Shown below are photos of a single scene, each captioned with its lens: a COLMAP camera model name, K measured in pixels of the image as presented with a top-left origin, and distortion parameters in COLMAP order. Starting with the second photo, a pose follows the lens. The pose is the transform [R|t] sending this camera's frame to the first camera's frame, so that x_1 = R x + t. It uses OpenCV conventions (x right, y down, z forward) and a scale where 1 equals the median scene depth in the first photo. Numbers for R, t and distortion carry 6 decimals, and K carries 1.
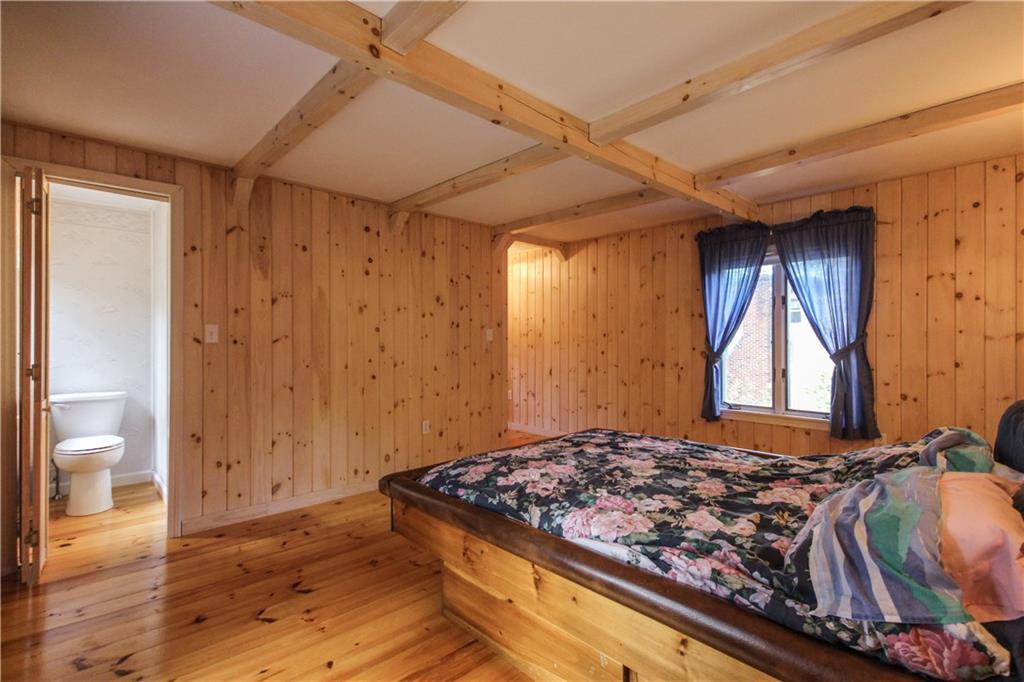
lens RADIAL K [[474.3, 0, 516.6], [0, 474.3, 340.7], [0, 0, 1]] dist [0.005642, 0.000634]
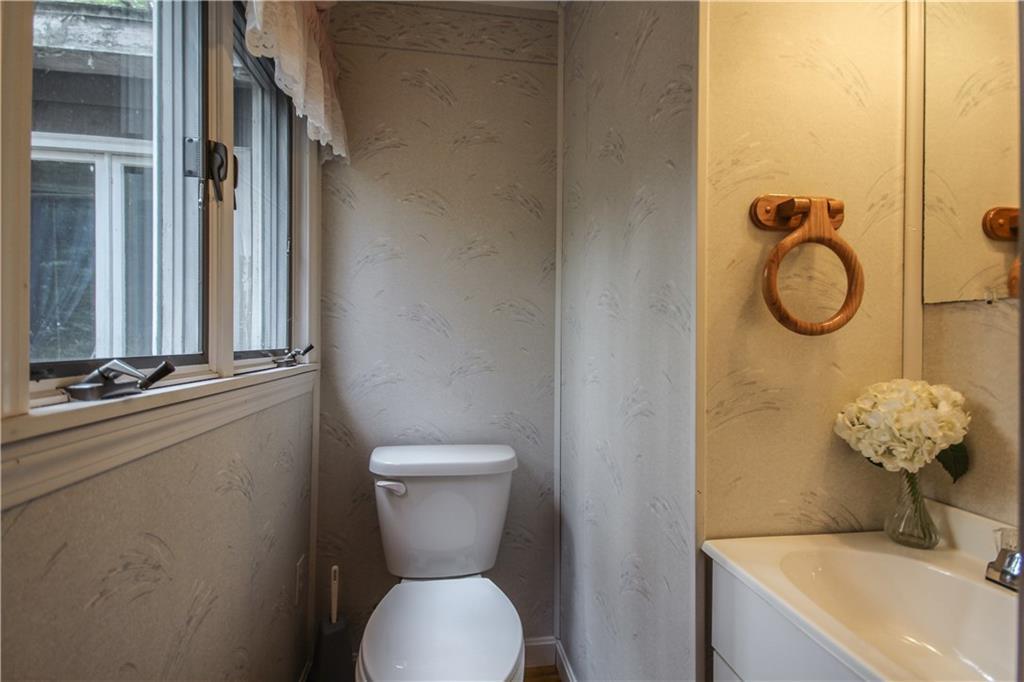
lens RADIAL K [[474.3, 0, 511.0], [0, 474.3, 343.3], [0, 0, 1]] dist [0.005642, 0.000634]
pose [[0.813691, 0.006318, -0.581263, -0.596110], [-0.007182, 0.999974, 0.000815, 0.018697], [0.581253, 0.003512, 0.813716, 0.681559]]
